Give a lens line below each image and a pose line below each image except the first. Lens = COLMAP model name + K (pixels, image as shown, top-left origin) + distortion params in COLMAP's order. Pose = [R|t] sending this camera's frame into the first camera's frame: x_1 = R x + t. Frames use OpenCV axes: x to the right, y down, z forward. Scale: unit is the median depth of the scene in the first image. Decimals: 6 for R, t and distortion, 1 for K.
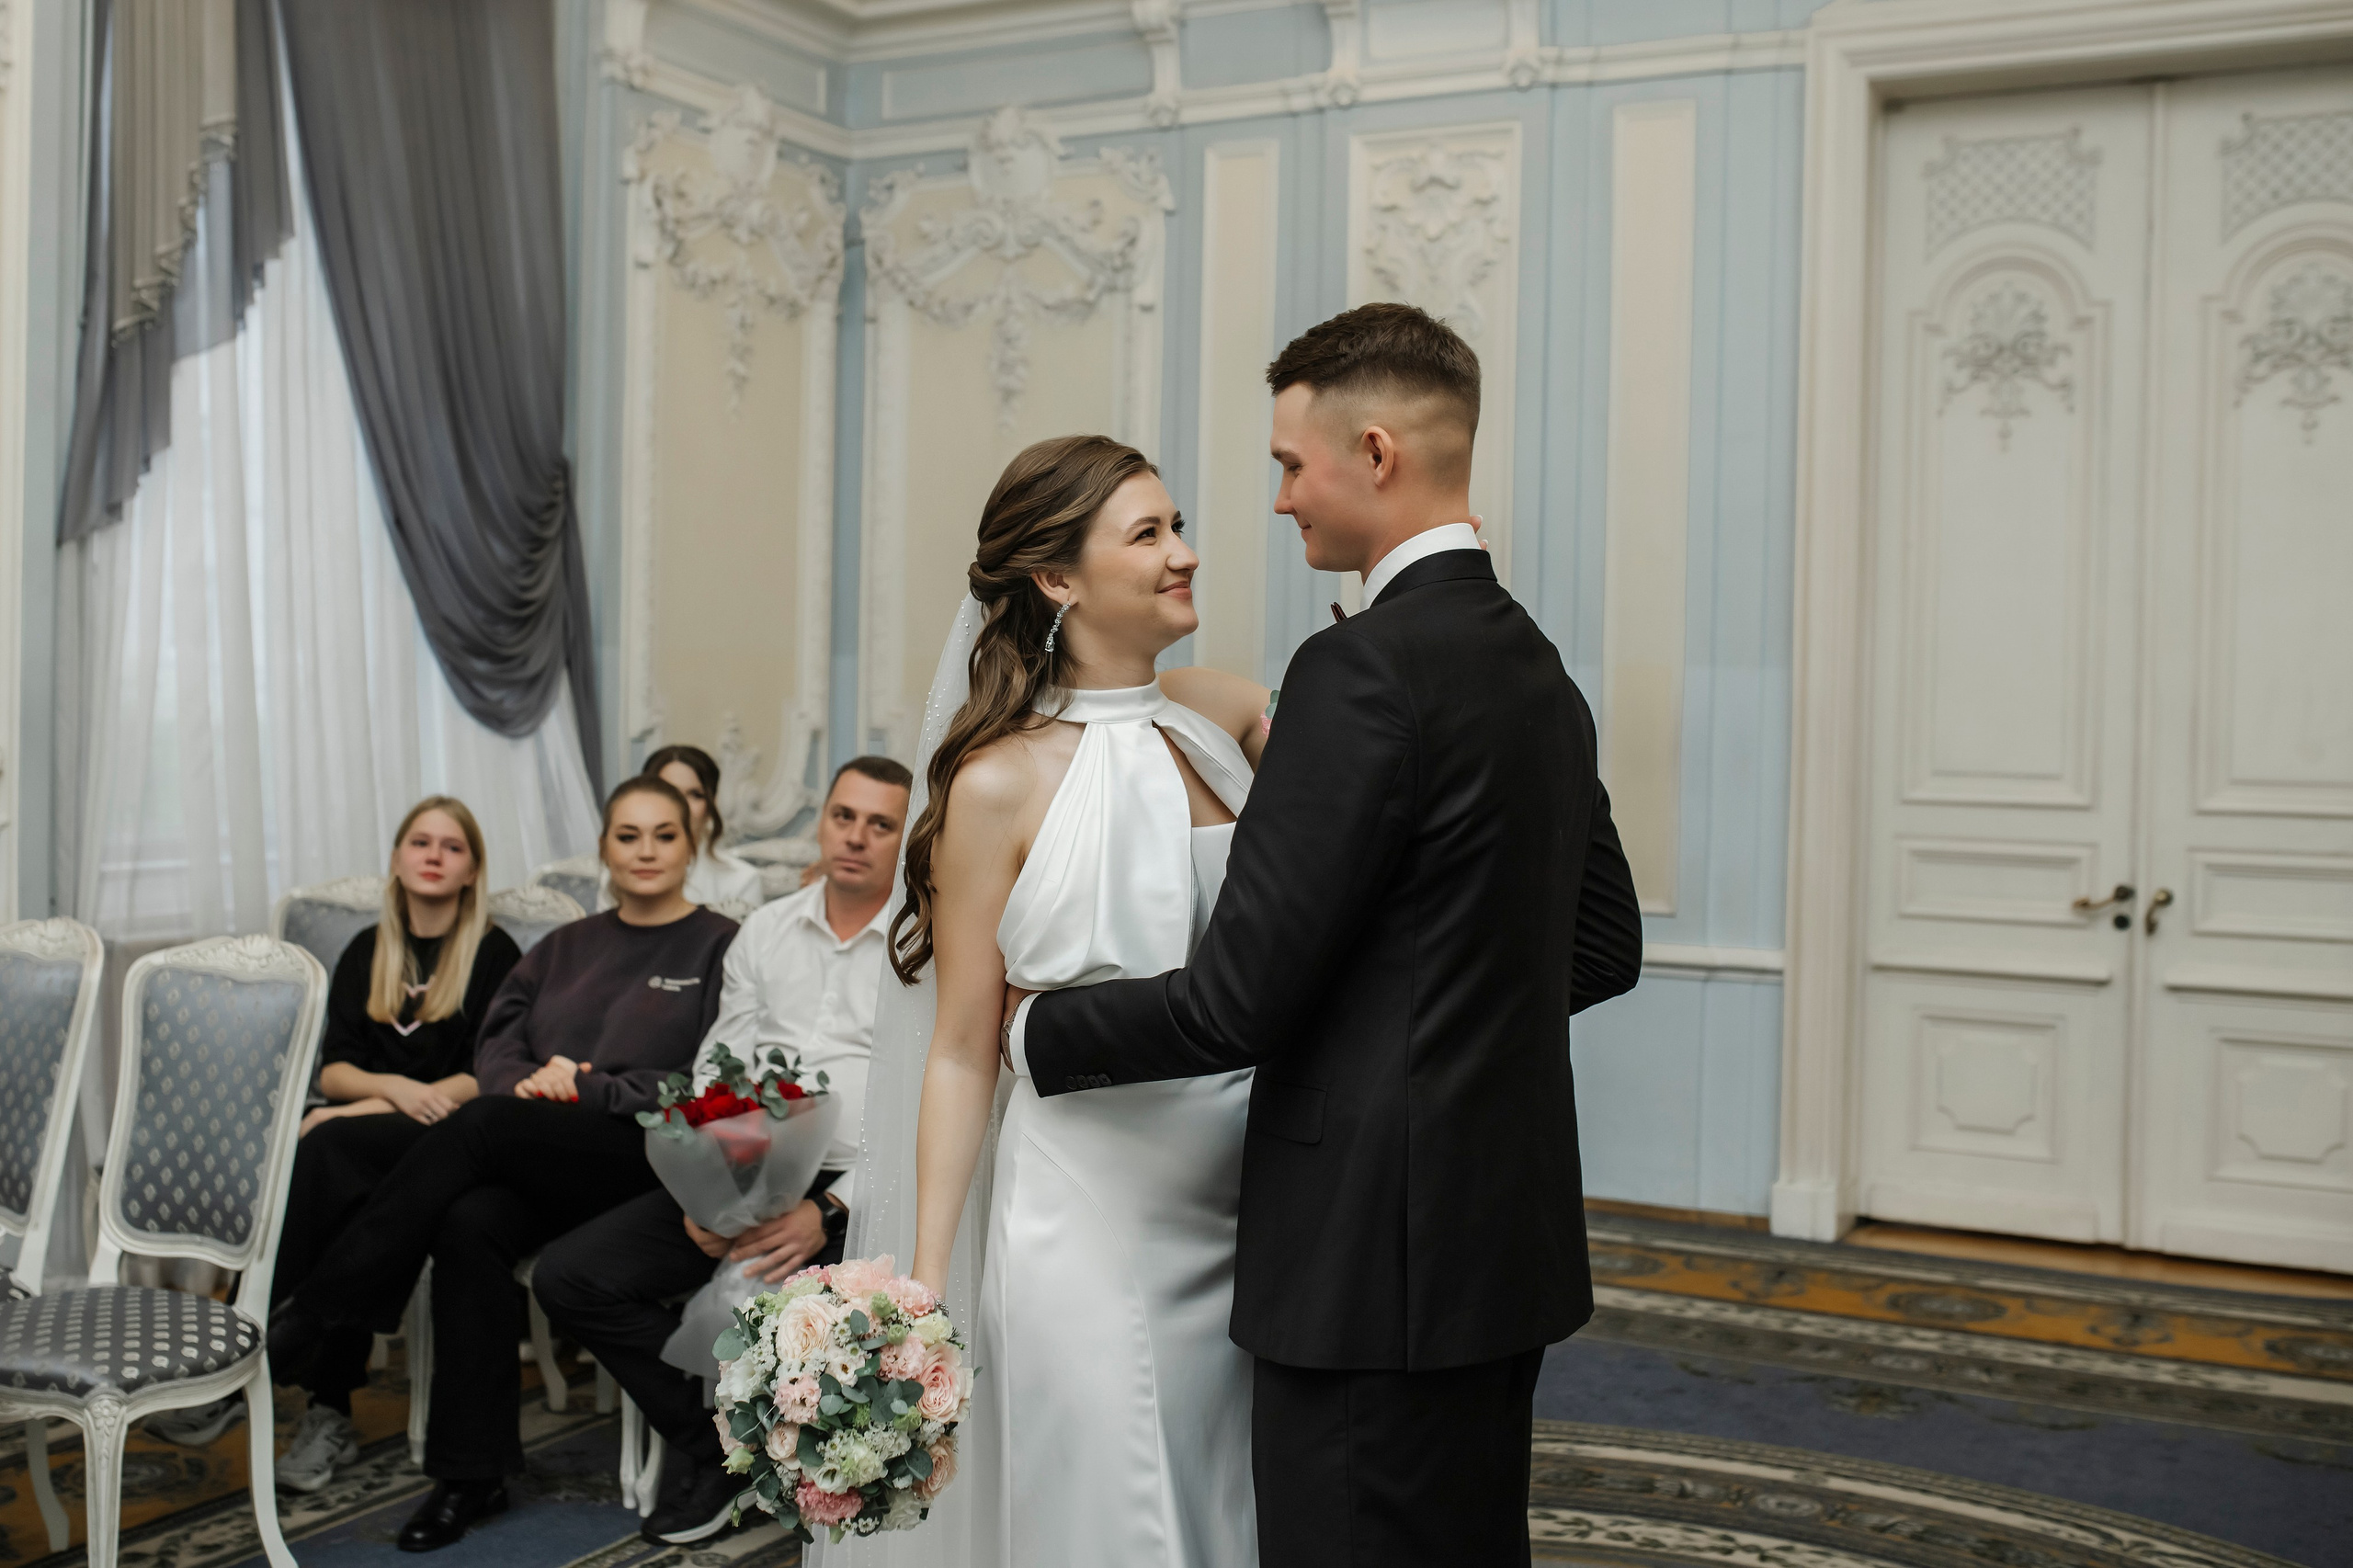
lens RADIAL K [[2478.5, 0, 1054.9], [0, 2478.5, 730.3], [0, 0, 1]] dist [-0.064112, 0.090879]
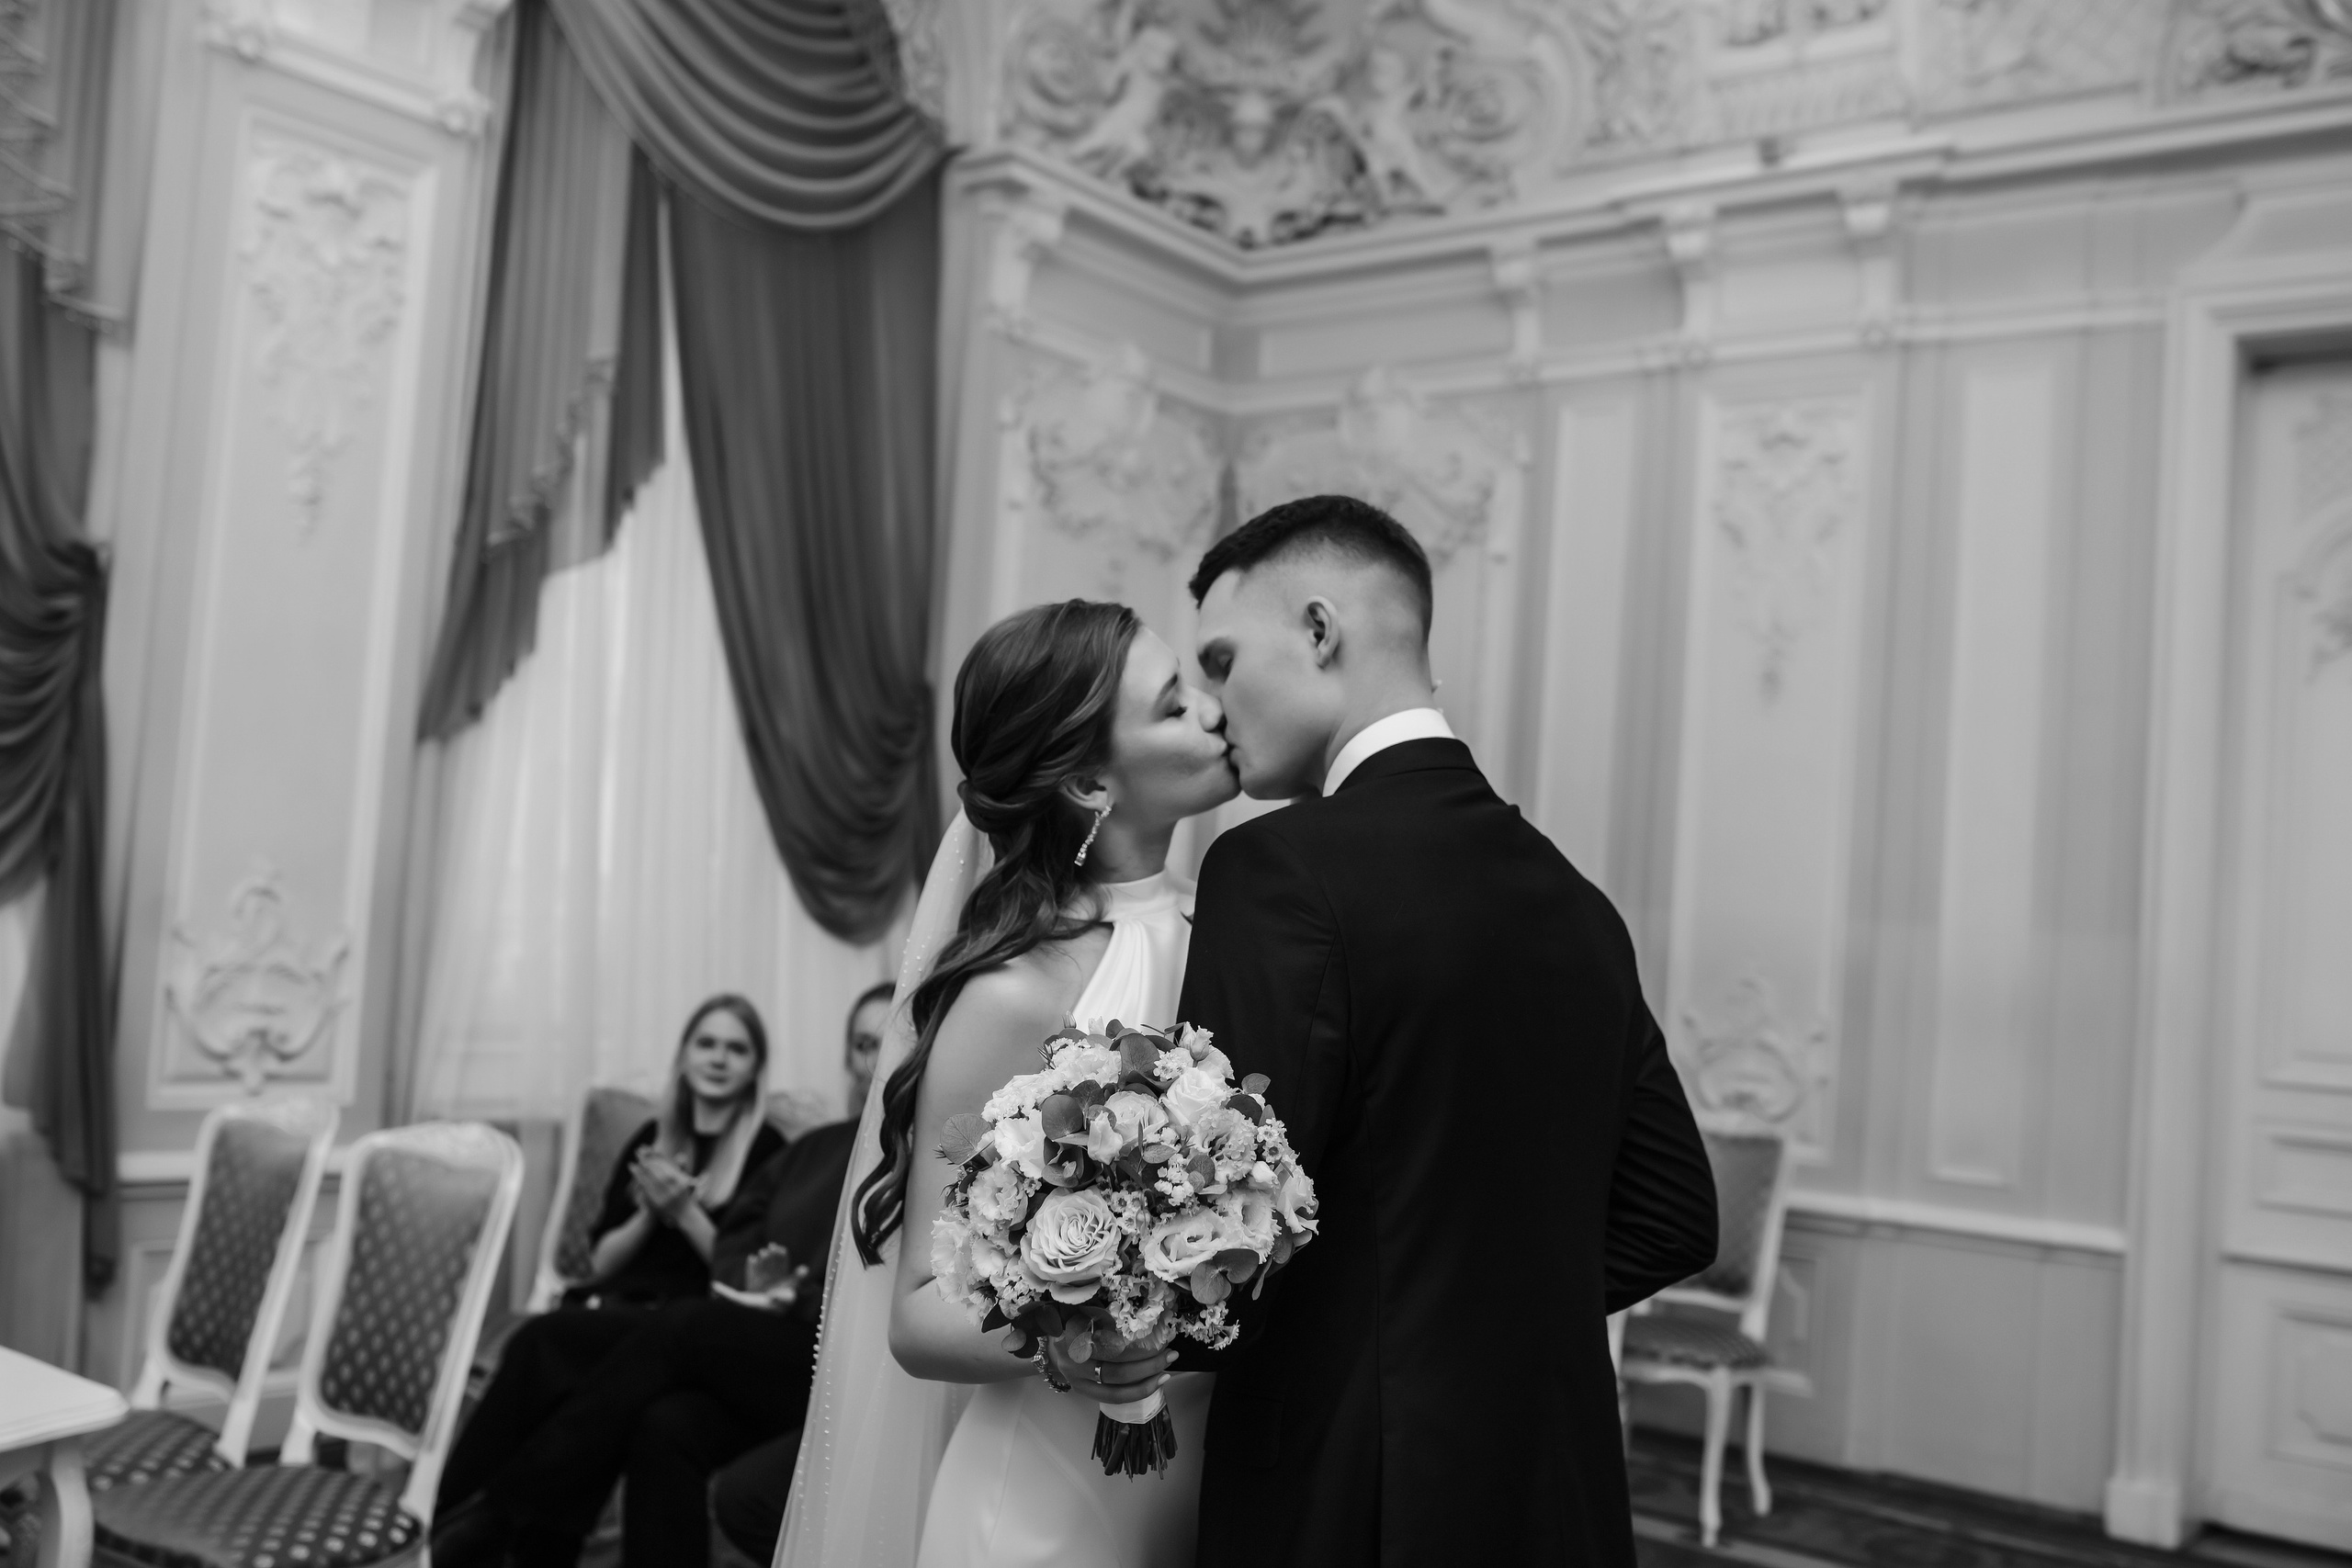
lens RADIAL K [[2238.0, 0, 1160.2], [0, 2238.0, 781.7], [0, 0, 1]] dist [-0.060689, 0.084394]
pose [[0.986327, 0.038471, -0.160244, 0.058187], [-0.051062, 0.995859, -0.075215, -0.001183], [0.156687, 0.082369, 0.984207, 0.082422]]
